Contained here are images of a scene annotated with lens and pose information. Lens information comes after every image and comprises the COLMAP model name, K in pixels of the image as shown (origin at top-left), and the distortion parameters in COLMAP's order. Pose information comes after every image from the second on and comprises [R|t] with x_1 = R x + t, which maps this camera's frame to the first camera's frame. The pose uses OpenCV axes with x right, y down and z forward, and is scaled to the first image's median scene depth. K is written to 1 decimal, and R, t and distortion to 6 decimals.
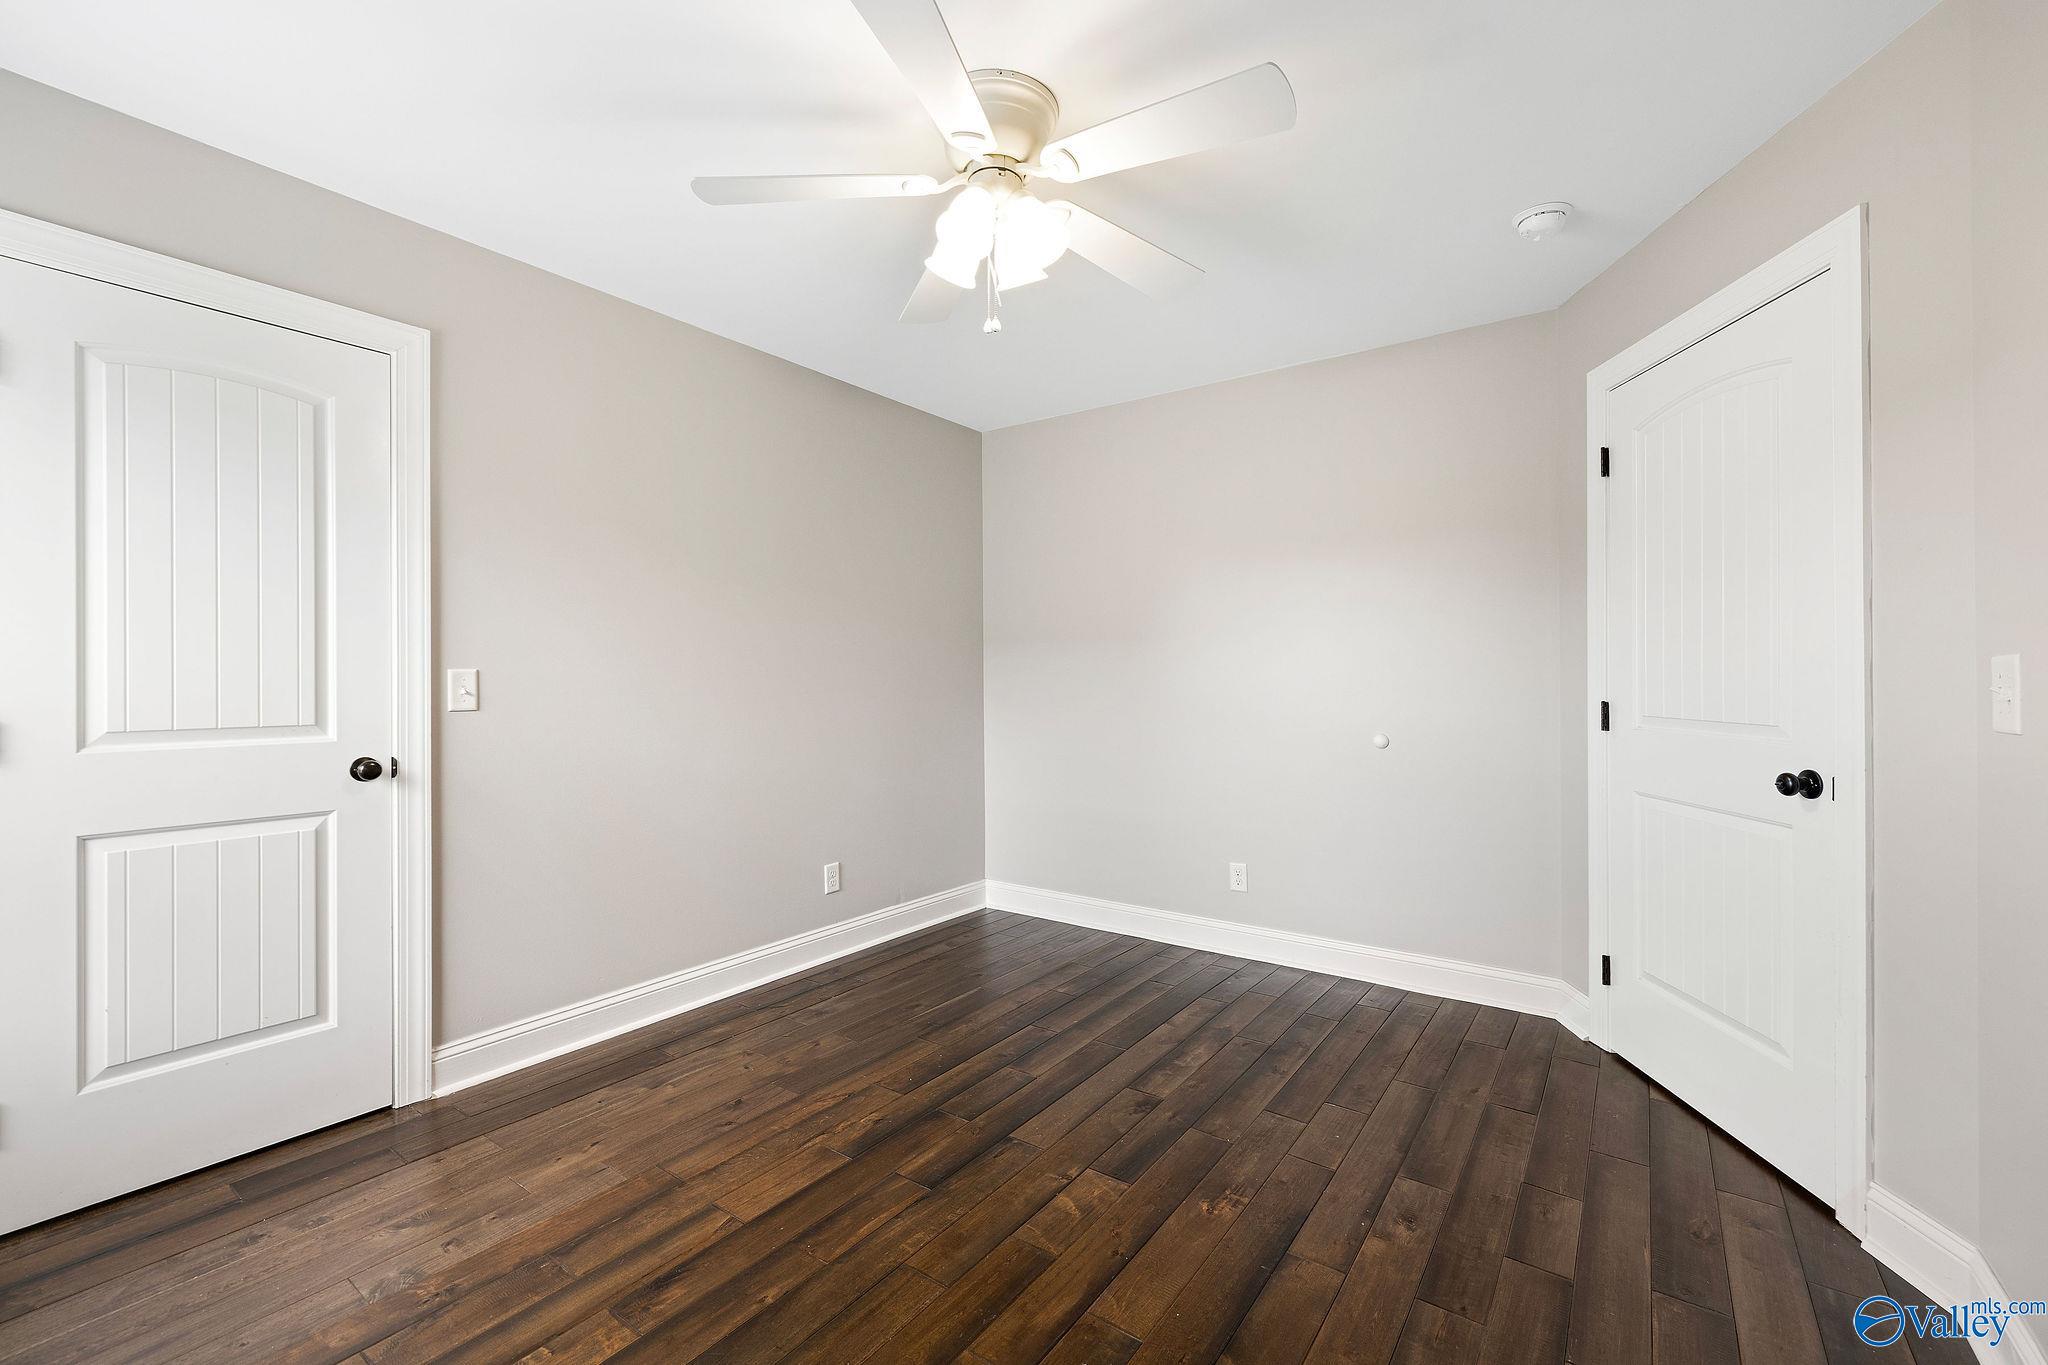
lens RADIAL K [[874.2, 0, 1022.5], [0, 874.2, 670.0], [0, 0, 1]] dist [-0.000574, 0.000039]
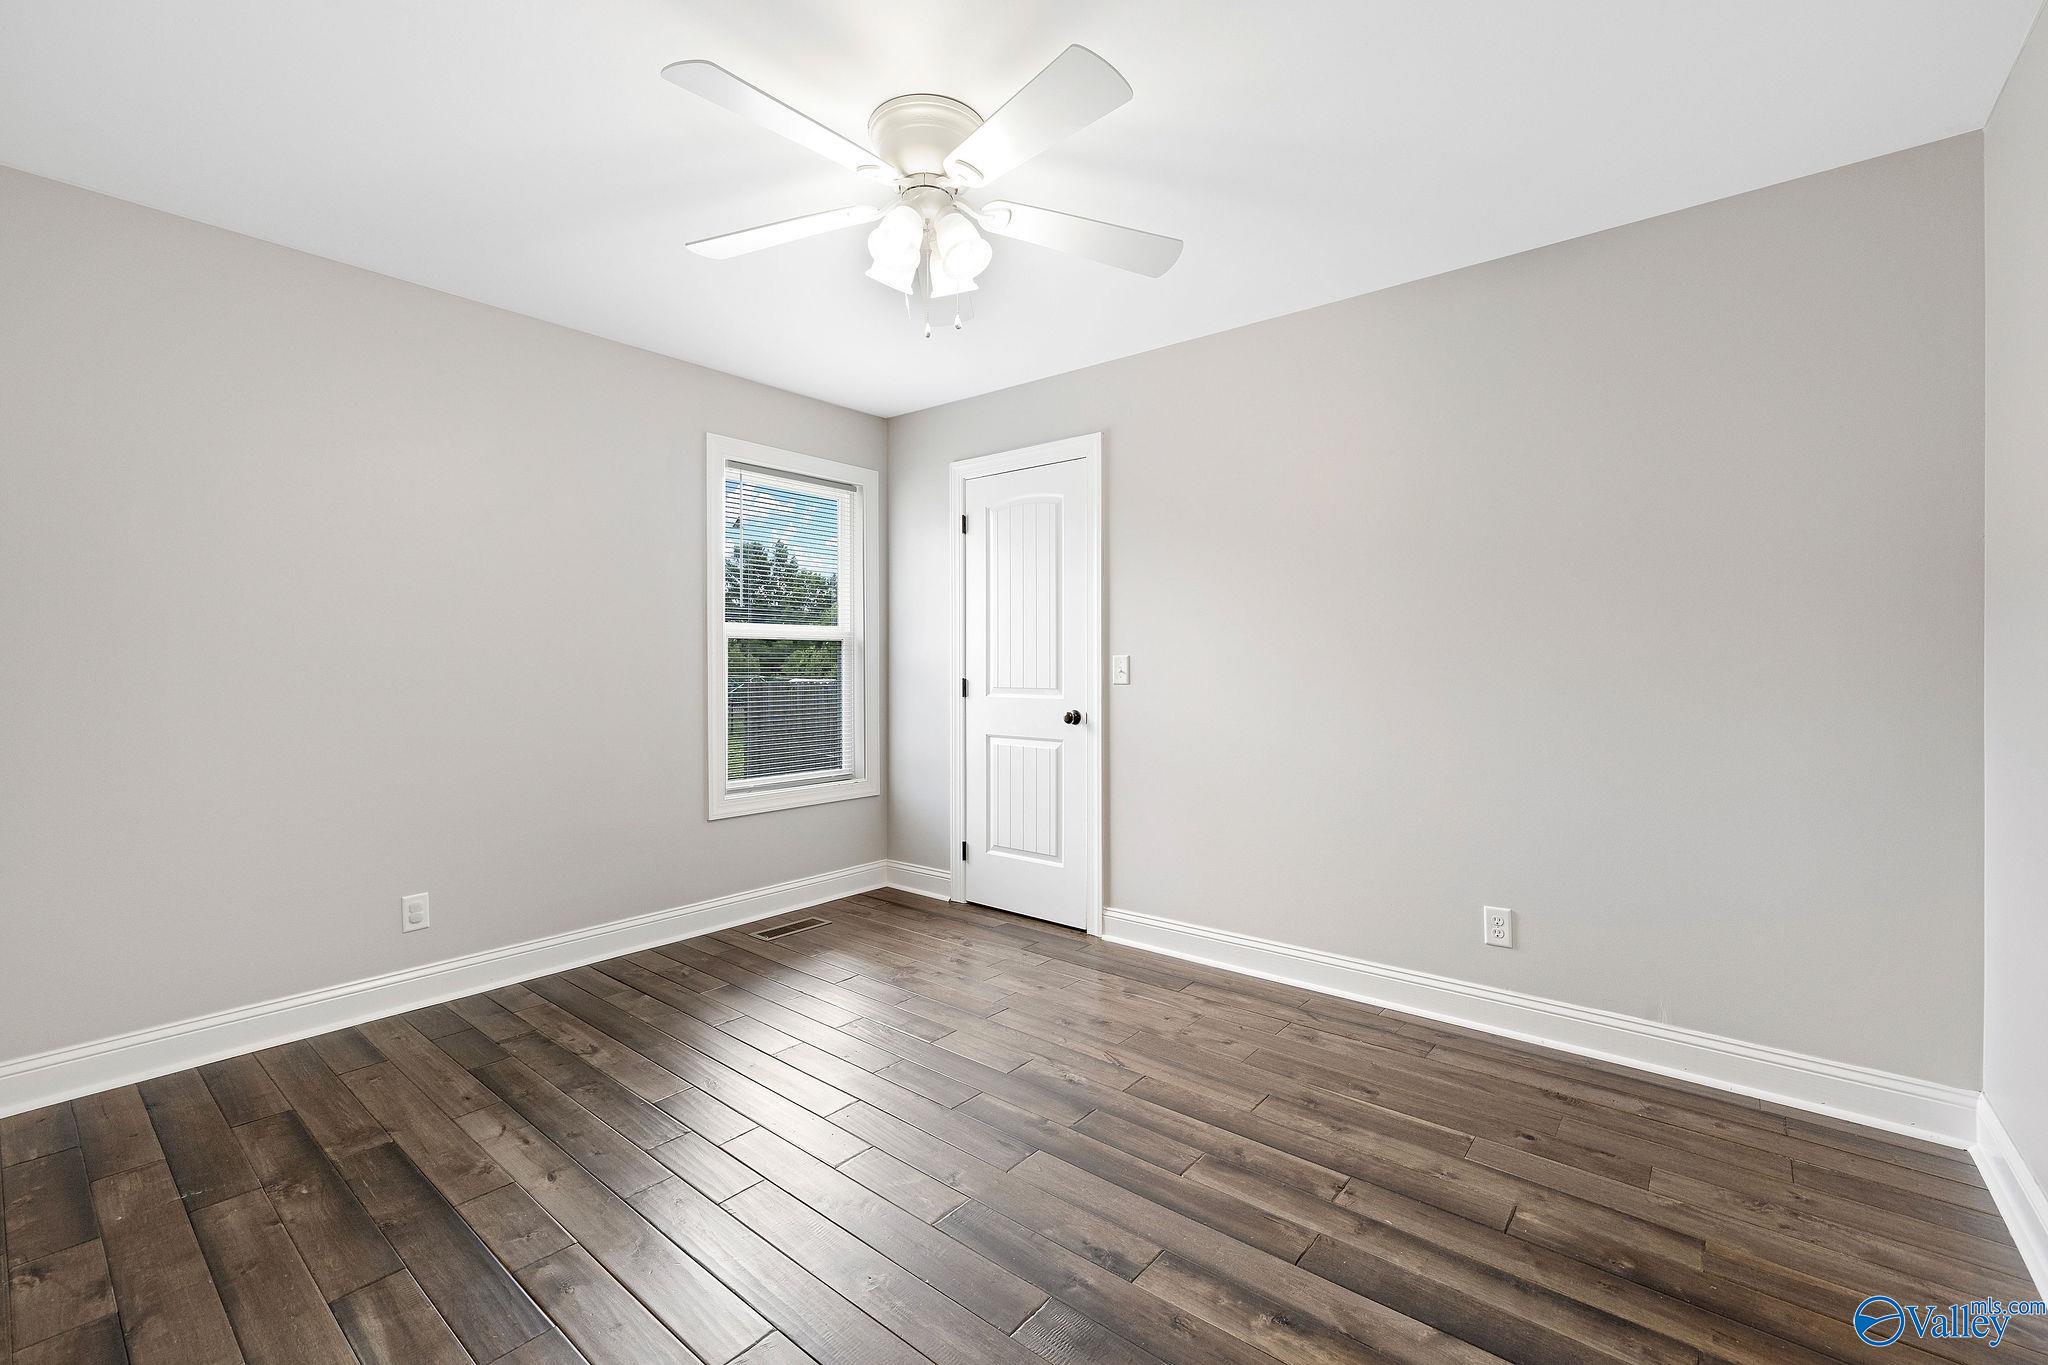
lens RADIAL K [[874.2, 0, 1022.5], [0, 874.2, 670.0], [0, 0, 1]] dist [-0.000574, 0.000039]
pose [[-0.069881, 0.009049, -0.997514, 0.809902], [0.008145, 0.999931, 0.008501, 0.009491], [0.997522, -0.007531, -0.069950, 0.932055]]
